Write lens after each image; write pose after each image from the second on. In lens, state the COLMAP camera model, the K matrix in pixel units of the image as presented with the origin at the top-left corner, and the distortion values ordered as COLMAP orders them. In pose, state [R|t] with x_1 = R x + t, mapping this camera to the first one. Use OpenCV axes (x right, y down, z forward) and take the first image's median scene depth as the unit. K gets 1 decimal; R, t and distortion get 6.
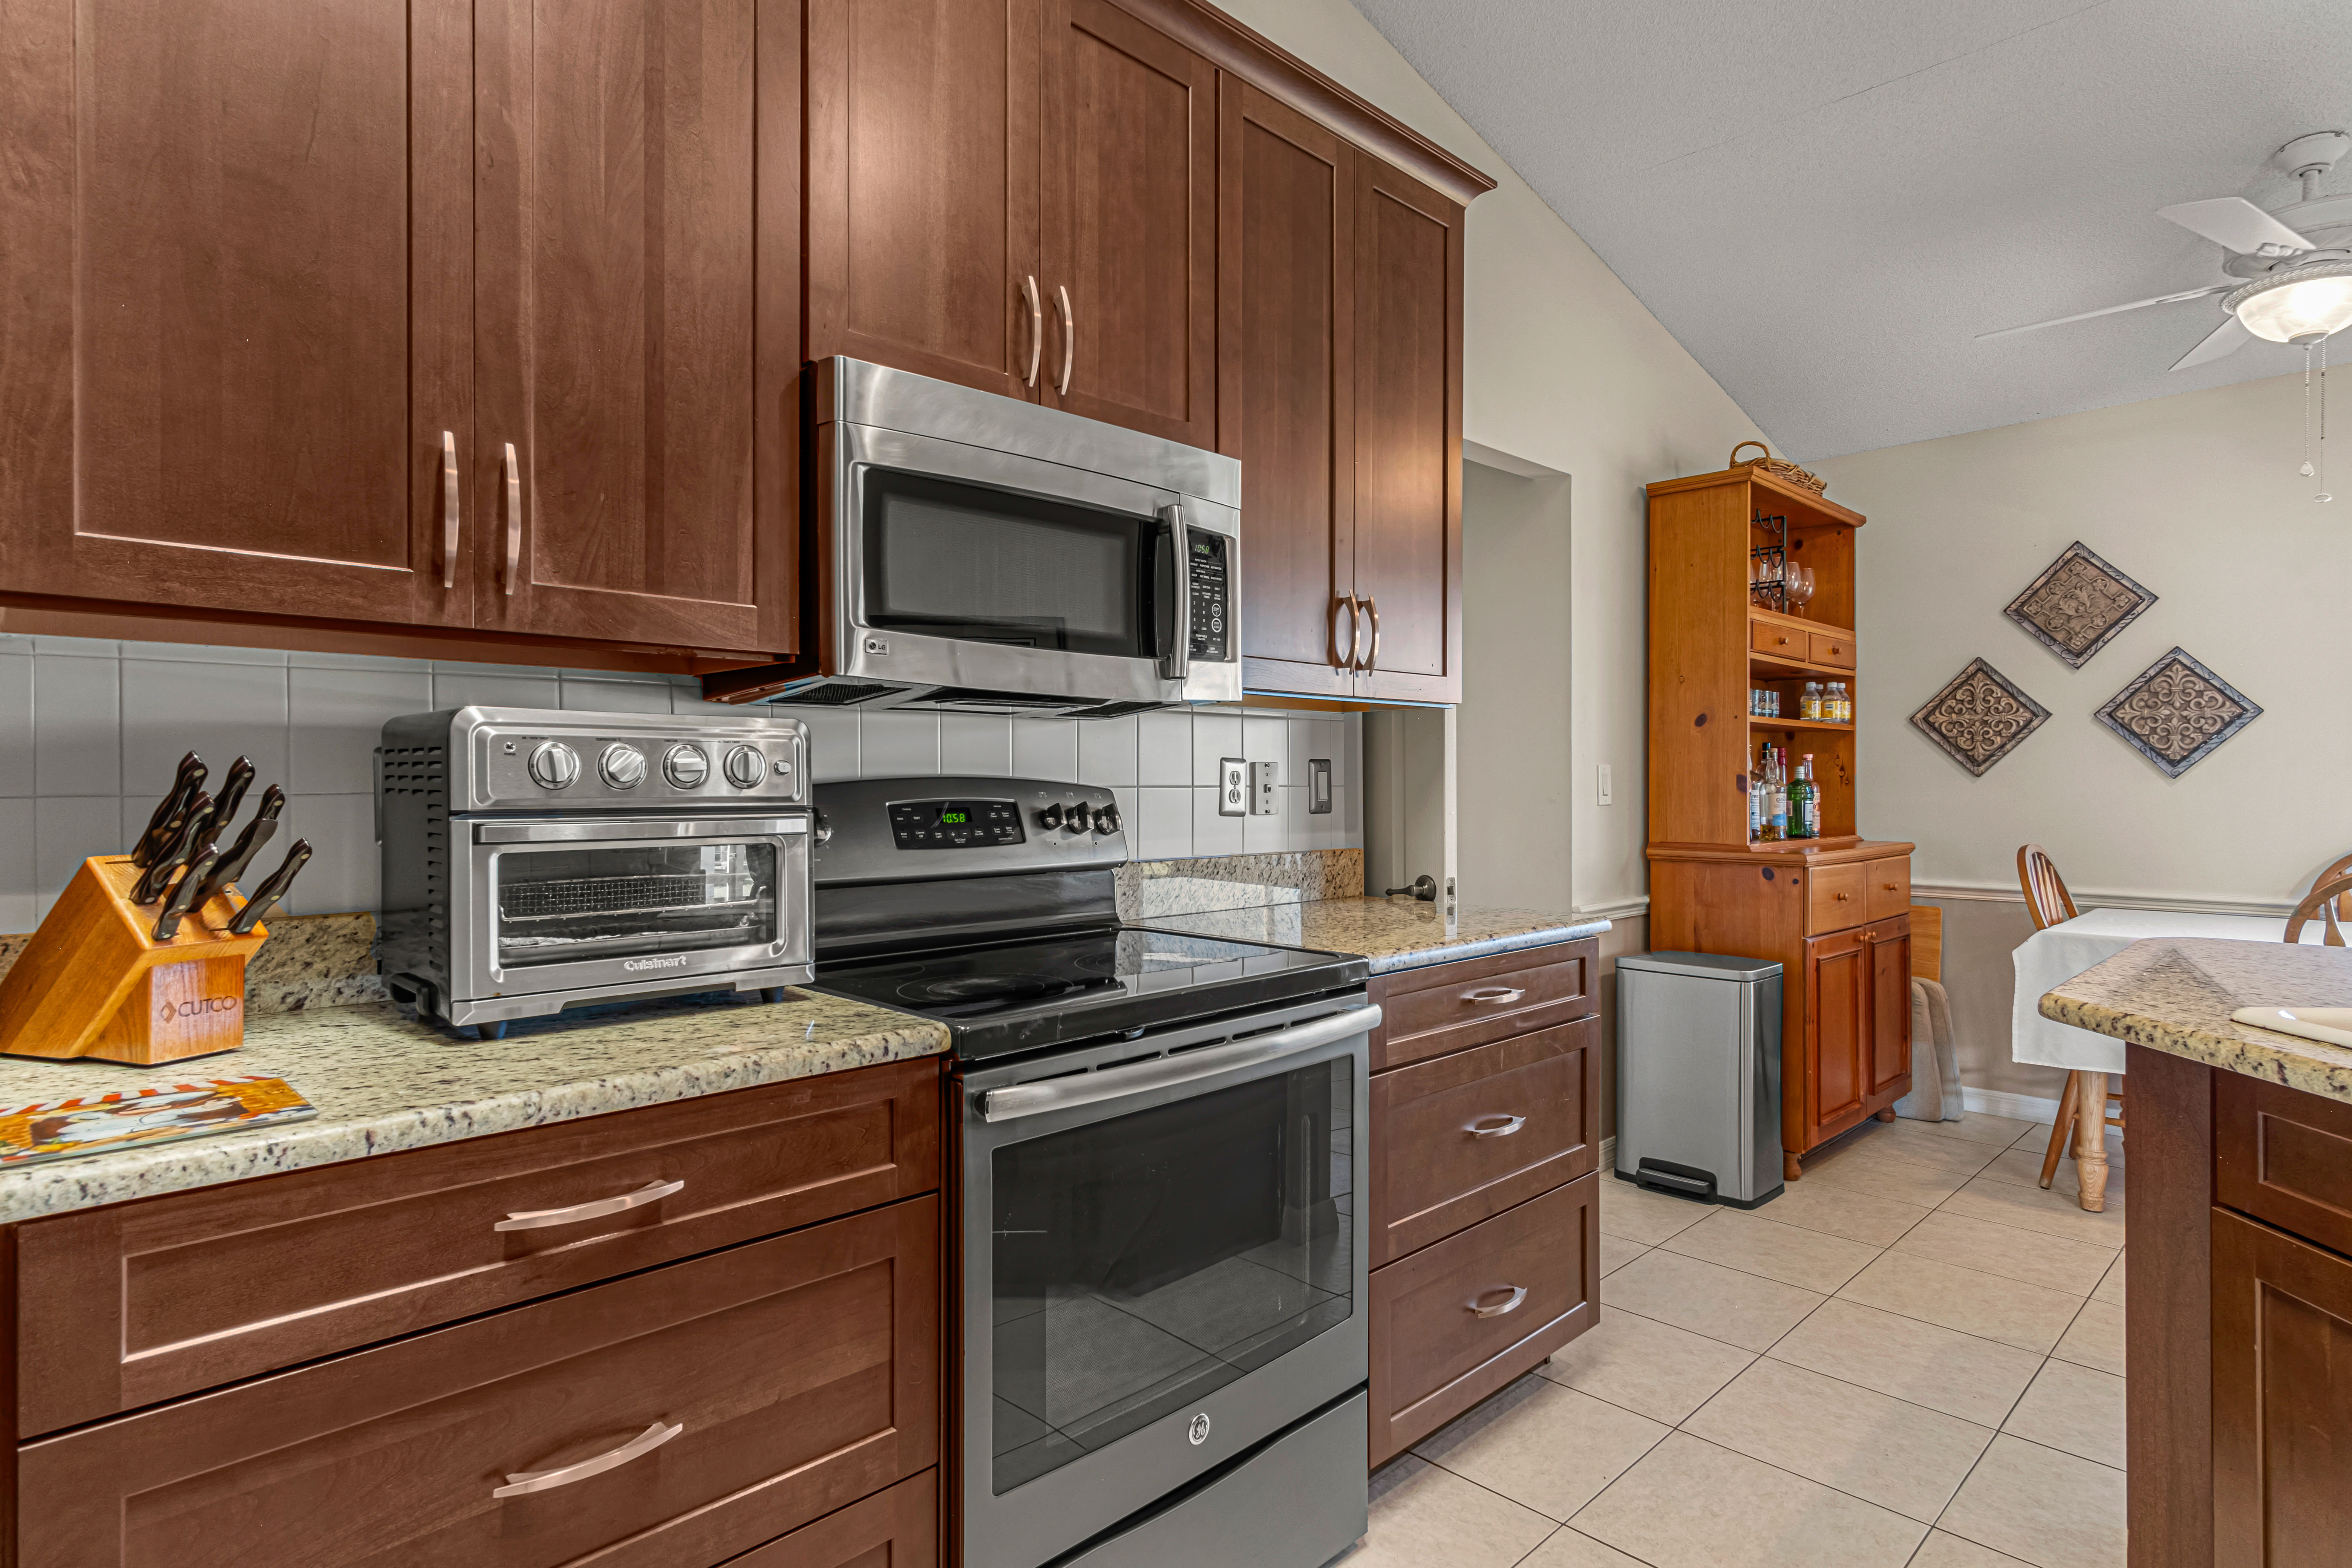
lens RADIAL K [[1249.7, 0, 1183.2], [0, 1249.7, 774.6], [0, 0, 1]] dist [-0.000546, 0.007271]
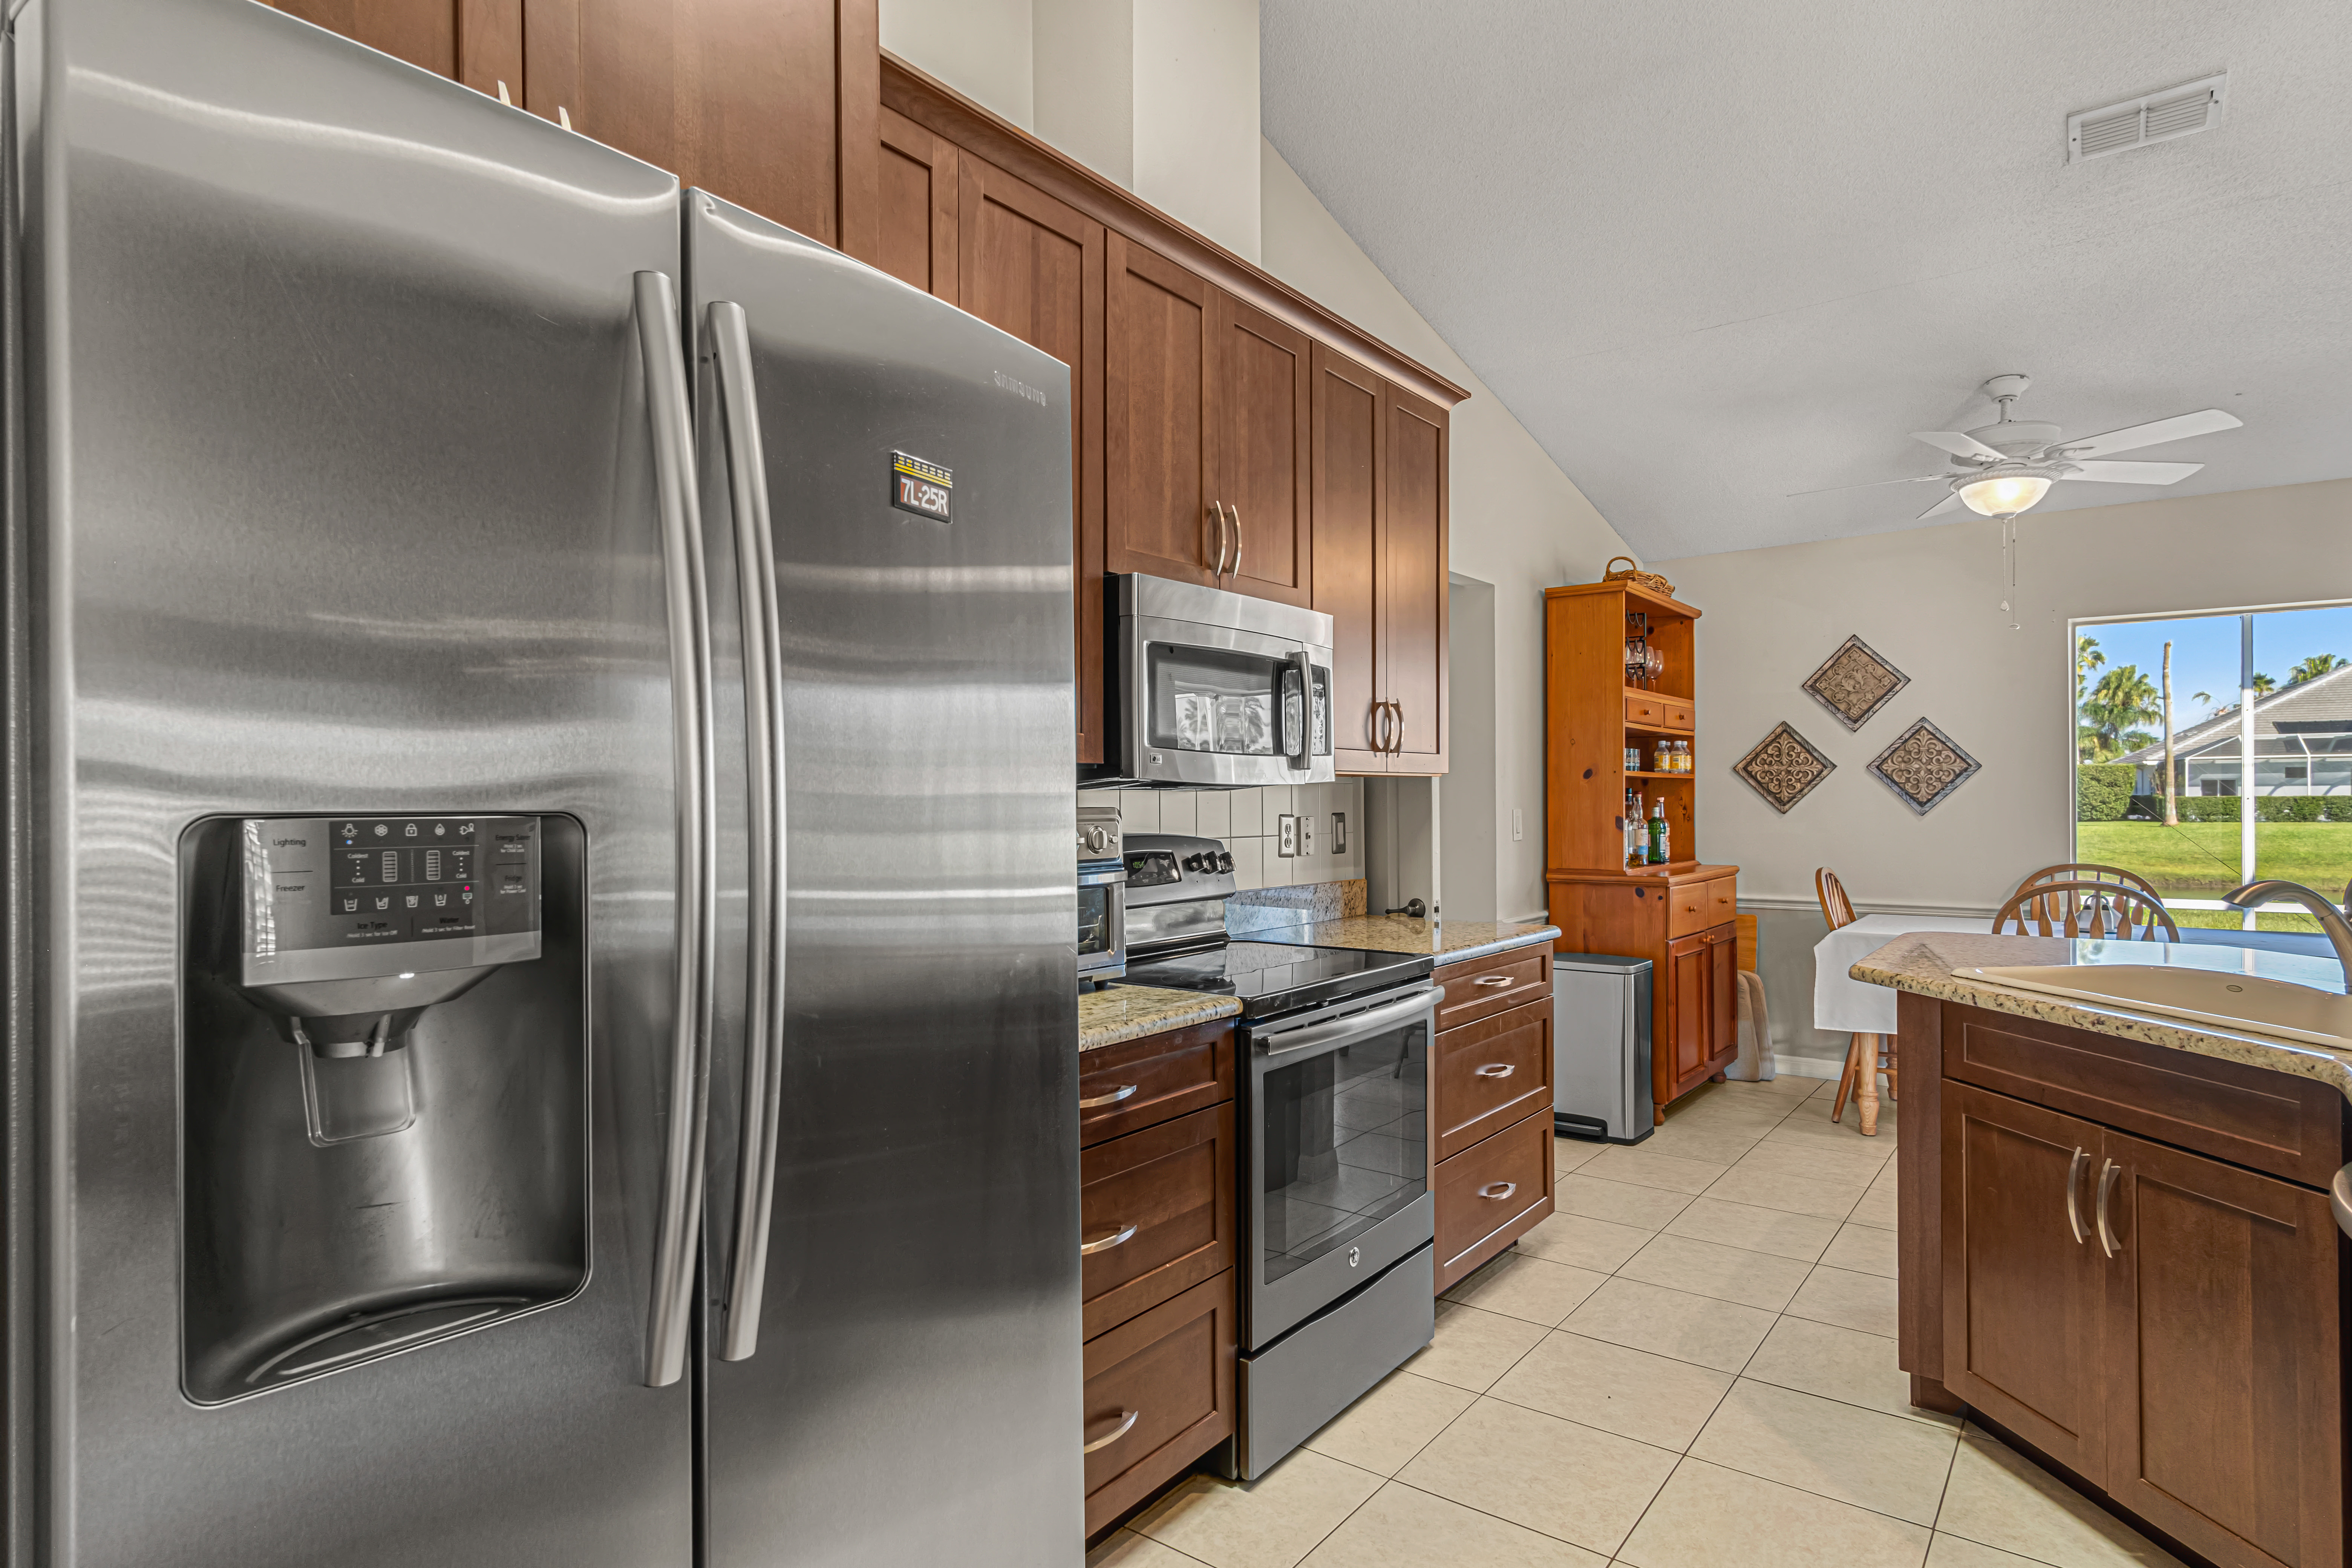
lens RADIAL K [[1256.7, 0, 1169.0], [0, 1256.7, 797.8], [0, 0, 1]] dist [0.001899, 0.001727]
pose [[0.991587, -0.005608, 0.129324, -0.192942], [0.005293, 0.999982, 0.002780, -0.026233], [-0.129337, -0.002072, 0.991599, -0.244071]]
